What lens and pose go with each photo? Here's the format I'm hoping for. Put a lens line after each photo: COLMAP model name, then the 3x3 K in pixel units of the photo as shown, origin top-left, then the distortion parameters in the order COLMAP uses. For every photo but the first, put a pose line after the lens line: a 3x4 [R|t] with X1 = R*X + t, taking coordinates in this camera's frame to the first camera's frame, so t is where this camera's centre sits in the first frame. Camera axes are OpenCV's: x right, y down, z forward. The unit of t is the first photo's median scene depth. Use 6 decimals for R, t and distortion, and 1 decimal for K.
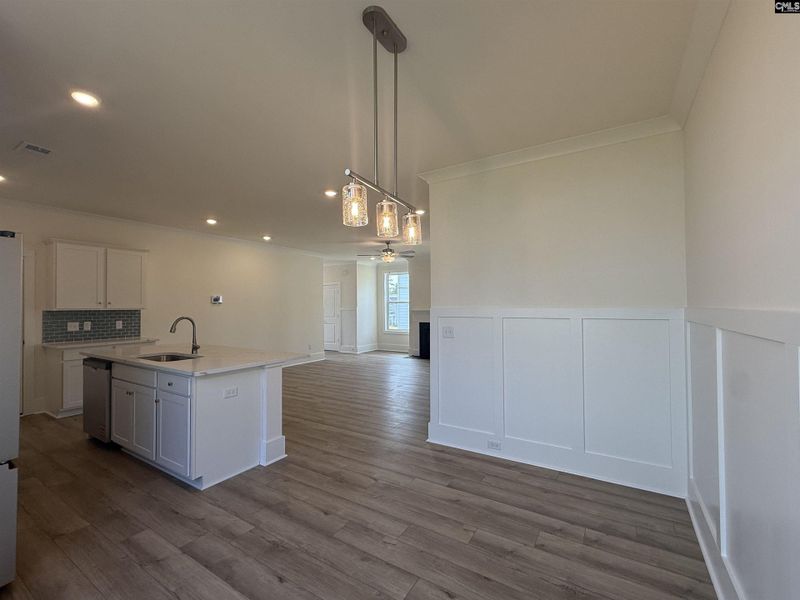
lens RADIAL K [[349.0, 0, 400.0], [0, 349.0, 300.0], [0, 0, 1]] dist [-0.000162, 0.000365]
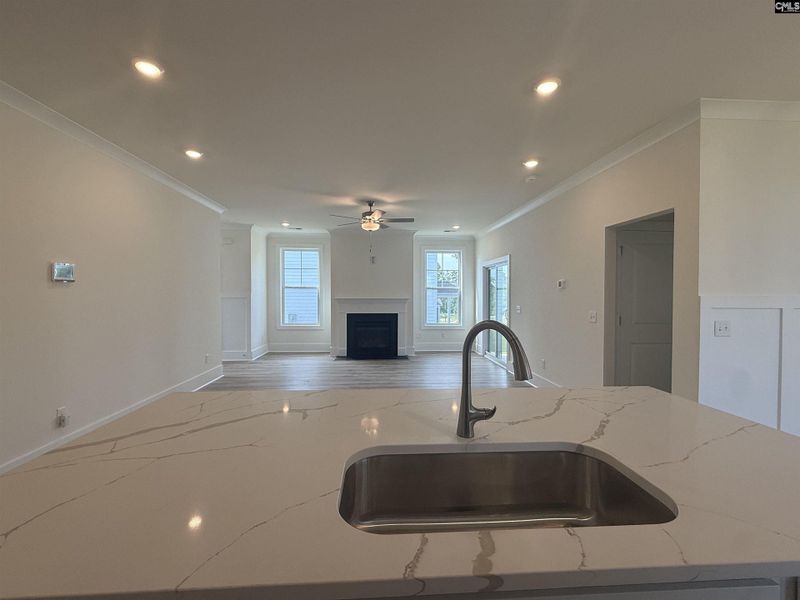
lens RADIAL K [[349.0, 0, 400.0], [0, 349.0, 300.0], [0, 0, 1]] dist [-0.000162, 0.000365]
pose [[0.812842, -0.000236, 0.582484, -0.541859], [-0.020449, 0.999372, 0.028942, 0.015162], [-0.582125, -0.035436, 0.812327, 0.516101]]
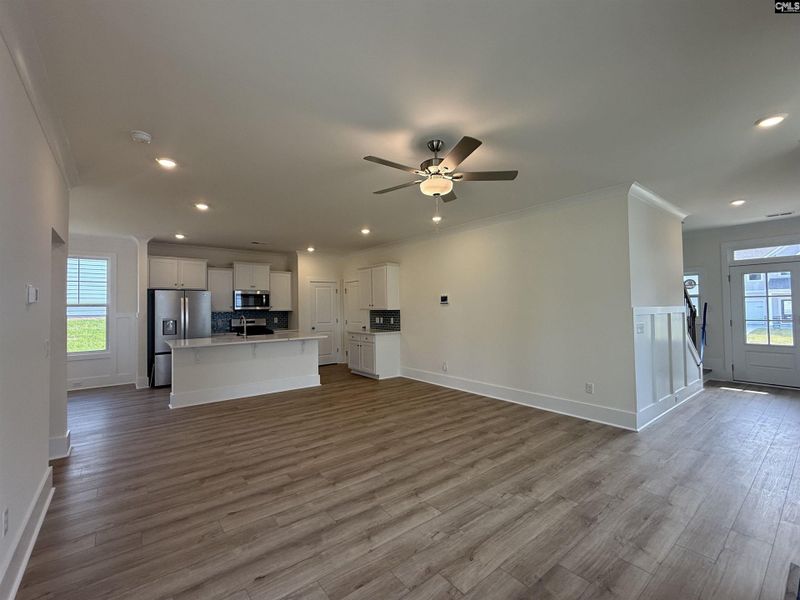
lens RADIAL K [[349.0, 0, 400.0], [0, 349.0, 300.0], [0, 0, 1]] dist [-0.000162, 0.000365]
pose [[-0.334889, -0.010176, -0.942203, 0.468335], [0.031734, 0.999253, -0.022071, 0.020865], [0.941723, -0.037291, -0.334316, 1.473904]]
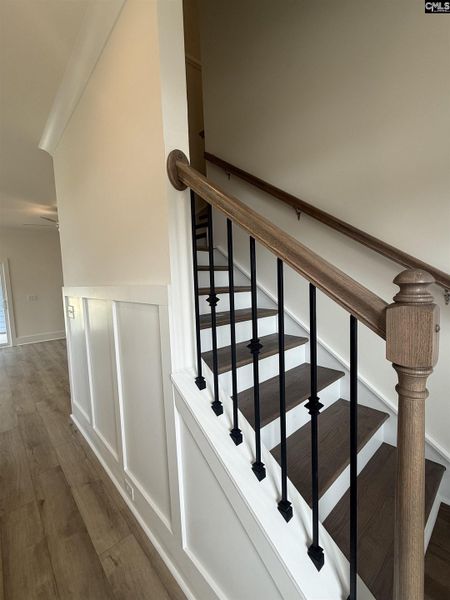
lens RADIAL K [[261.8, 0, 225.0], [0, 261.8, 300.0], [0, 0, 1]] dist [-0.000162, 0.000365]
pose [[-0.960381, 0.025751, 0.277498, -0.792261], [0.044217, 0.997189, 0.060493, 0.044805], [-0.275160, 0.070366, -0.958820, 2.067769]]
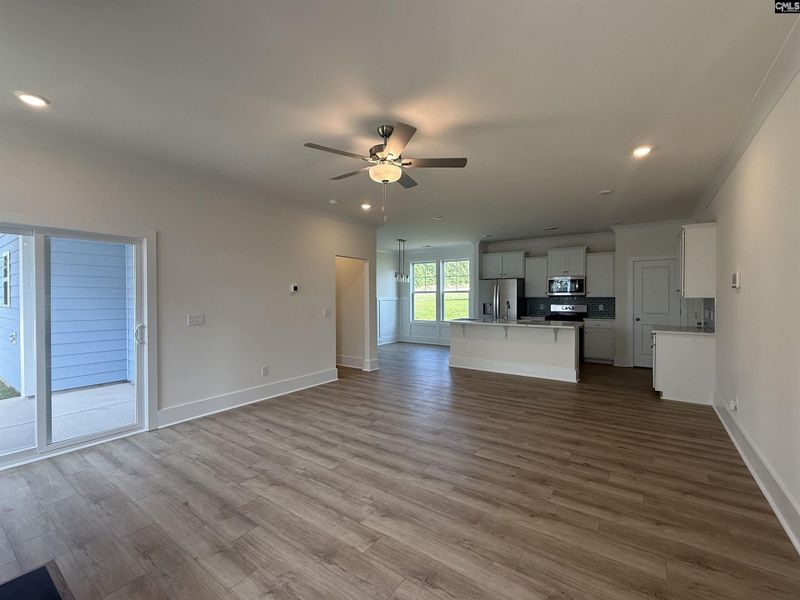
lens RADIAL K [[349.0, 0, 400.0], [0, 349.0, 300.0], [0, 0, 1]] dist [-0.000162, 0.000365]
pose [[-0.998056, 0.008178, 0.061788, -0.098471], [0.007665, 0.999934, -0.008524, 0.035128], [-0.061853, -0.008034, -0.998053, 1.875824]]
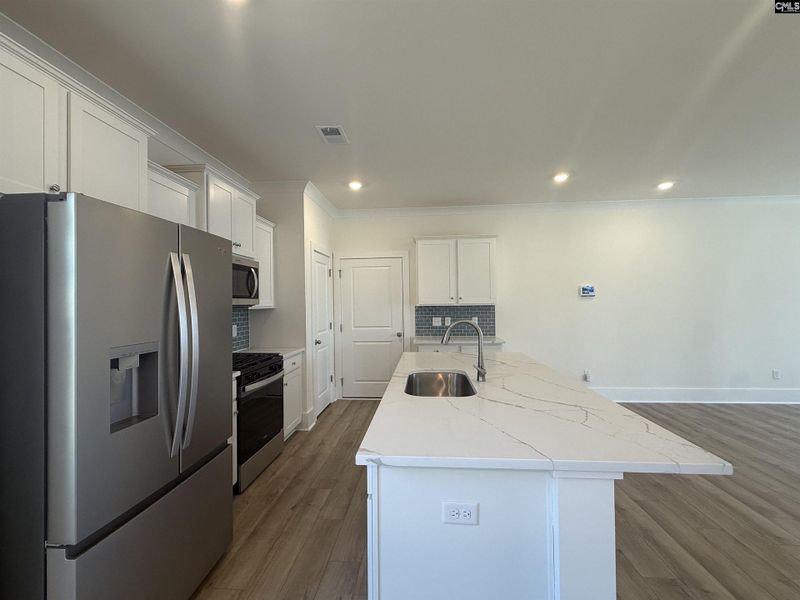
lens RADIAL K [[349.0, 0, 400.0], [0, 349.0, 300.0], [0, 0, 1]] dist [-0.000162, 0.000365]
pose [[0.463471, -0.006210, -0.886090, -0.079816], [0.024847, 0.999673, 0.005990, 0.004048], [0.885764, -0.024793, 0.463474, 0.395728]]
